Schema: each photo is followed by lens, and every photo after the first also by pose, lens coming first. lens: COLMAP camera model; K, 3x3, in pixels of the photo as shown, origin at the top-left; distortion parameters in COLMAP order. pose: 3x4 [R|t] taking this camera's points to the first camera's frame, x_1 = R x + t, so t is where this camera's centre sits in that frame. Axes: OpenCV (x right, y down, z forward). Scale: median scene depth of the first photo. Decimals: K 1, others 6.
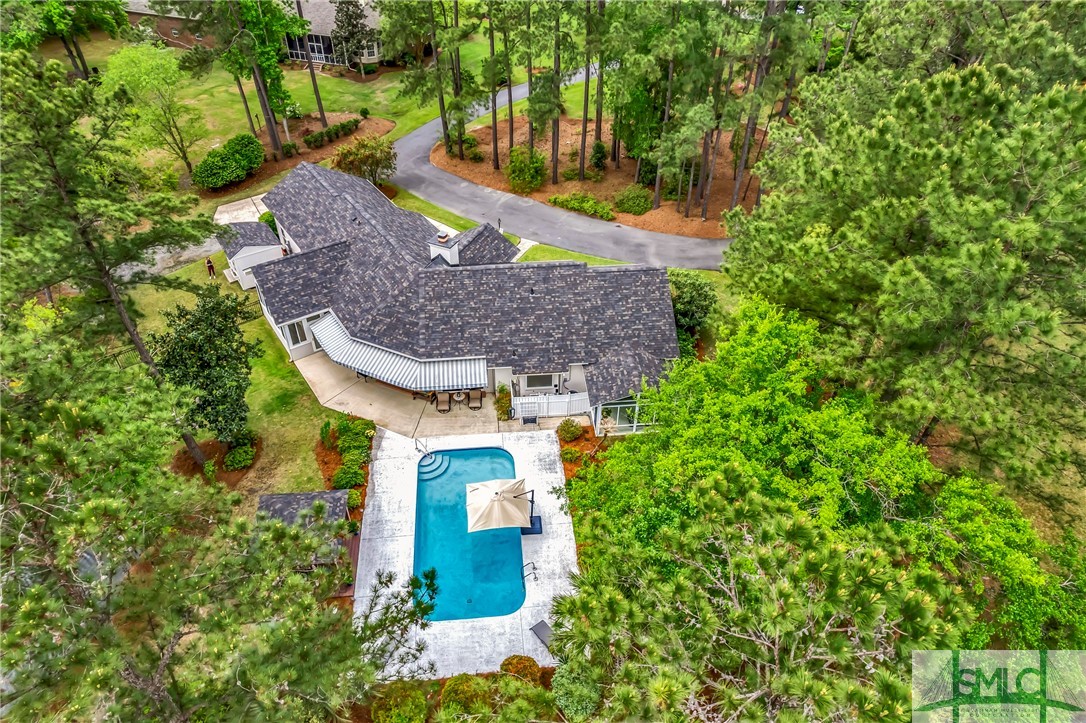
lens RADIAL K [[706.2, 0, 548.2], [0, 706.2, 364.6], [0, 0, 1]] dist [-0.021944, 0.008077]
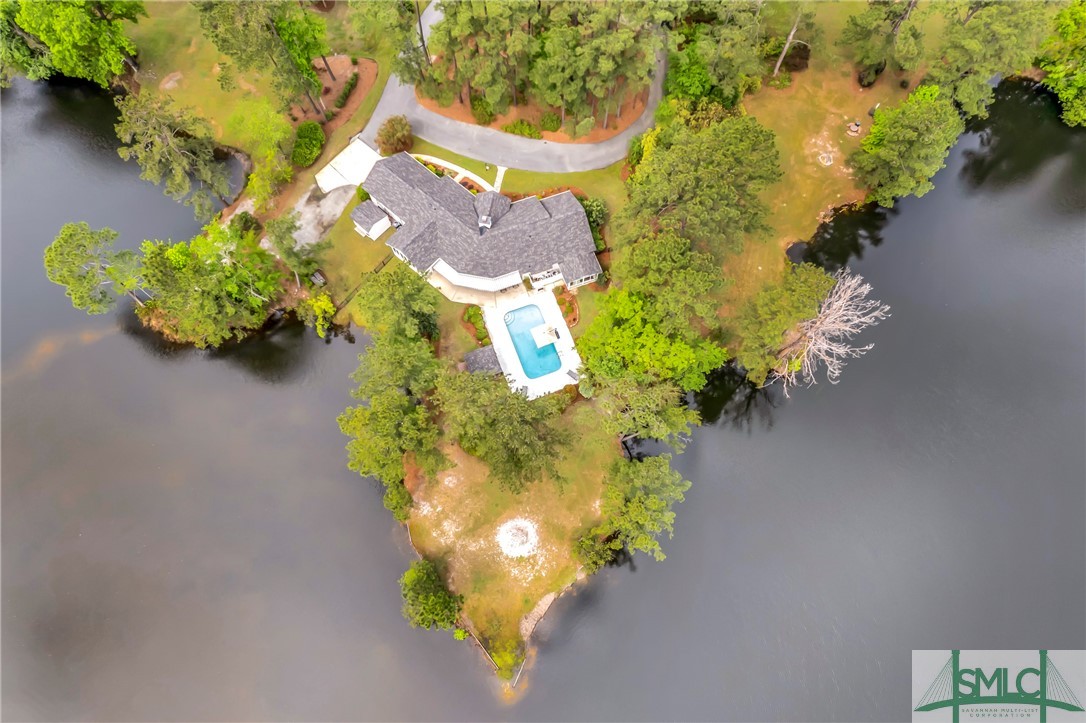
lens RADIAL K [[706.2, 0, 539.7], [0, 706.2, 360.4], [0, 0, 1]] dist [-0.021944, 0.008077]
pose [[0.967253, -0.244309, 0.068809, -0.201188], [0.172601, 0.831894, 0.527409, -0.785382], [-0.186092, -0.498262, 0.846820, -0.928370]]
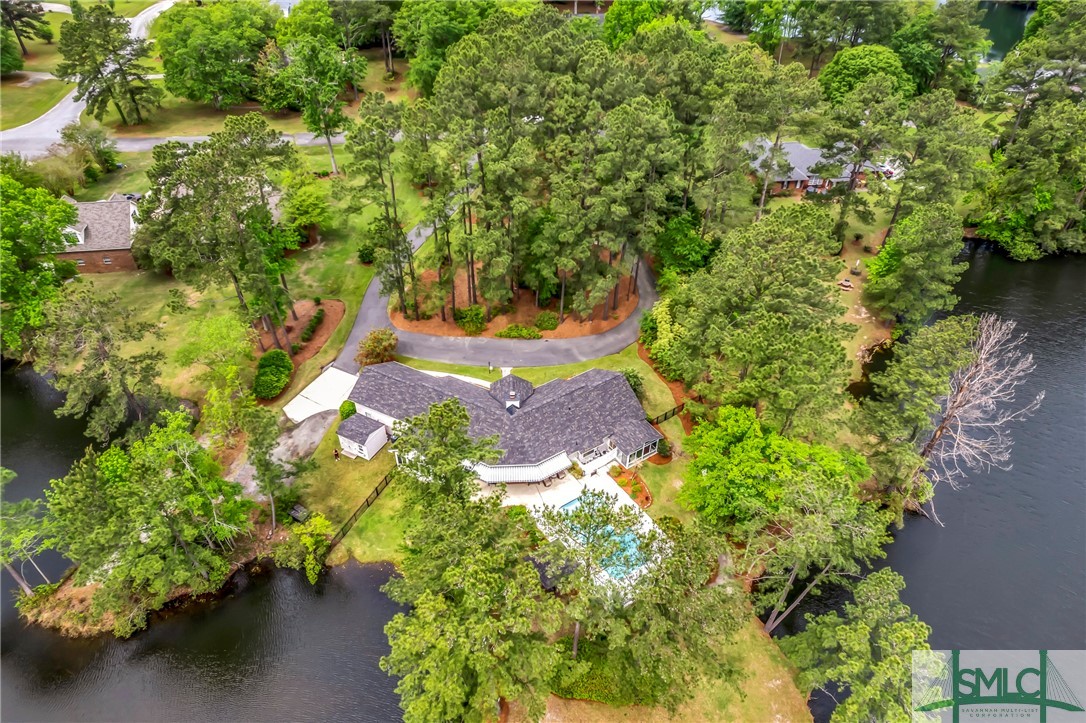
lens RADIAL K [[706.2, 0, 544.8], [0, 706.2, 361.1], [0, 0, 1]] dist [-0.021944, 0.008077]
pose [[0.878954, -0.303327, 0.368011, -0.593136], [0.299920, 0.951540, 0.067966, -0.299954], [-0.370793, 0.050635, 0.927334, -0.586289]]
